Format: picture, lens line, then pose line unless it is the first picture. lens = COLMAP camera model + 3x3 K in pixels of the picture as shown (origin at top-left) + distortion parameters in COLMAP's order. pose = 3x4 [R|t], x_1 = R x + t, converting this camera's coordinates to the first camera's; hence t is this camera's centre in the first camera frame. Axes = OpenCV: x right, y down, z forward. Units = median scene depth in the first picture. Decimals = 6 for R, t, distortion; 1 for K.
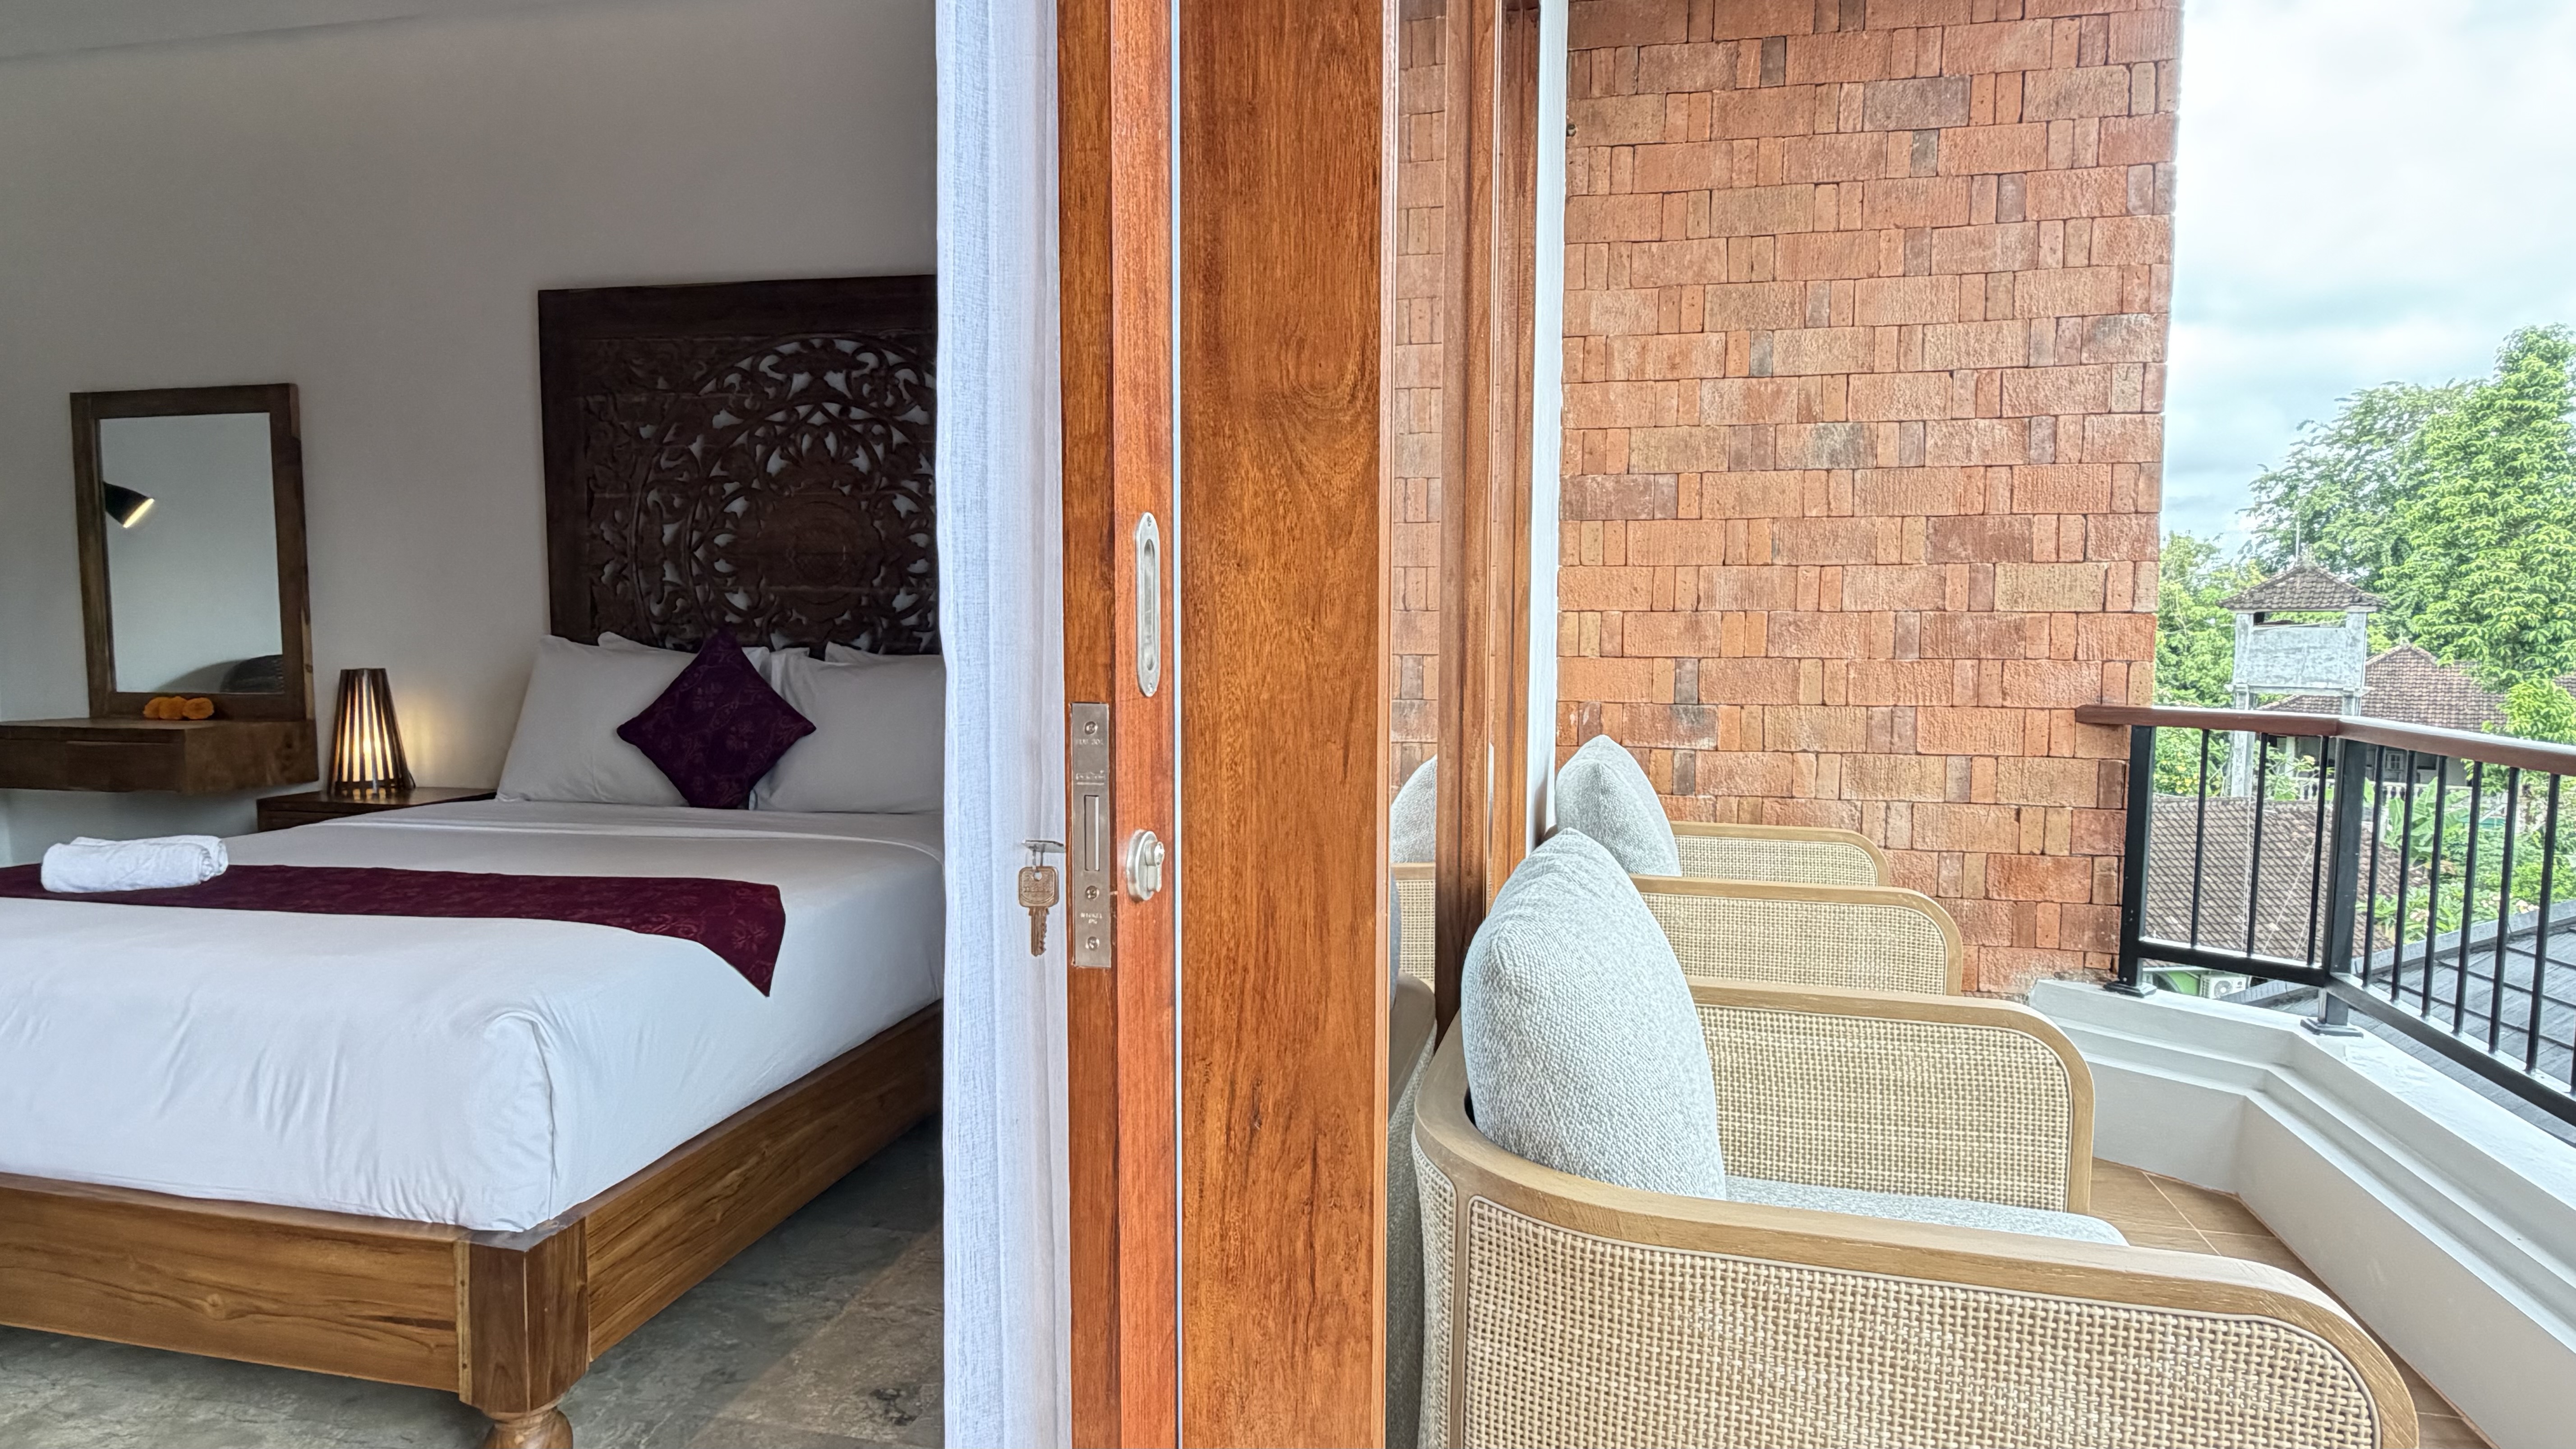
lens RADIAL K [[1400.9, 0, 1304.4], [0, 1400.9, 723.4], [0, 0, 1]] dist [-0.002806, 0.001000]
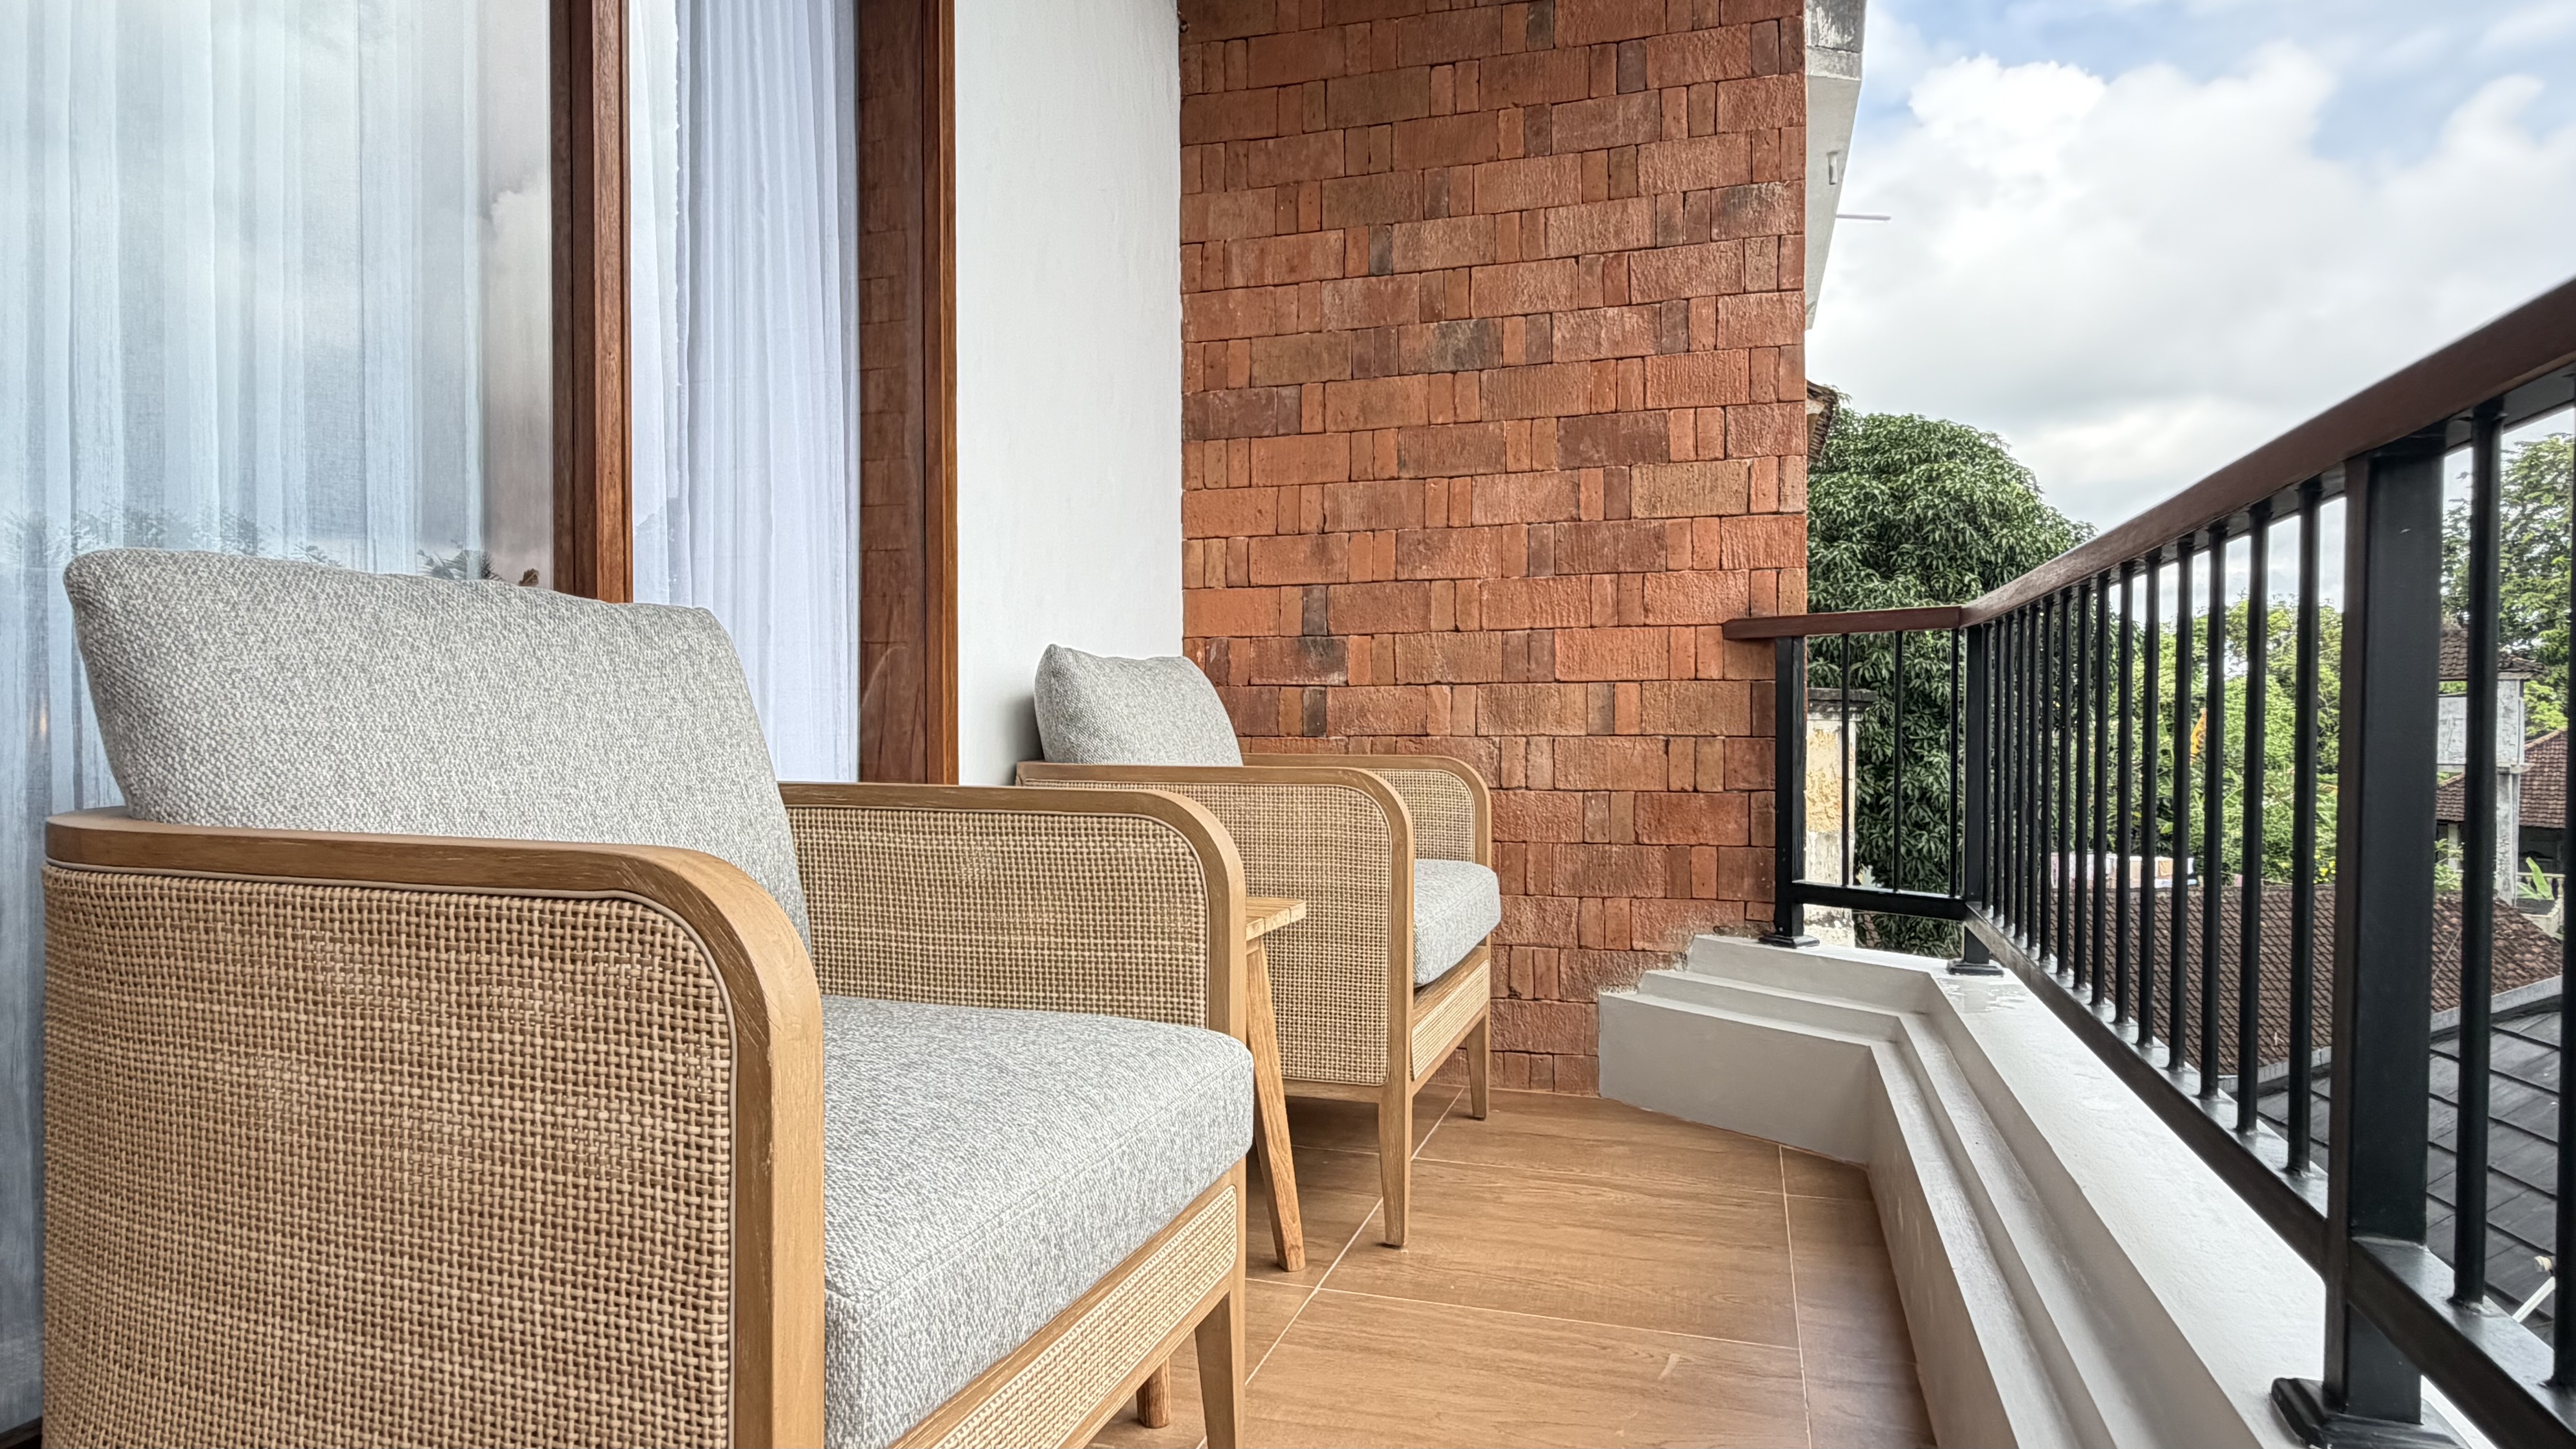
lens RADIAL K [[1479.1, 0, 1289.3], [0, 1479.1, 733.7], [0, 0, 1]] dist [-0.001917, -0.000604]
pose [[0.997396, -0.008104, -0.071670, 0.332202], [0.003420, 0.997863, -0.065244, 0.114754], [0.072045, 0.064829, 0.995292, 0.051487]]
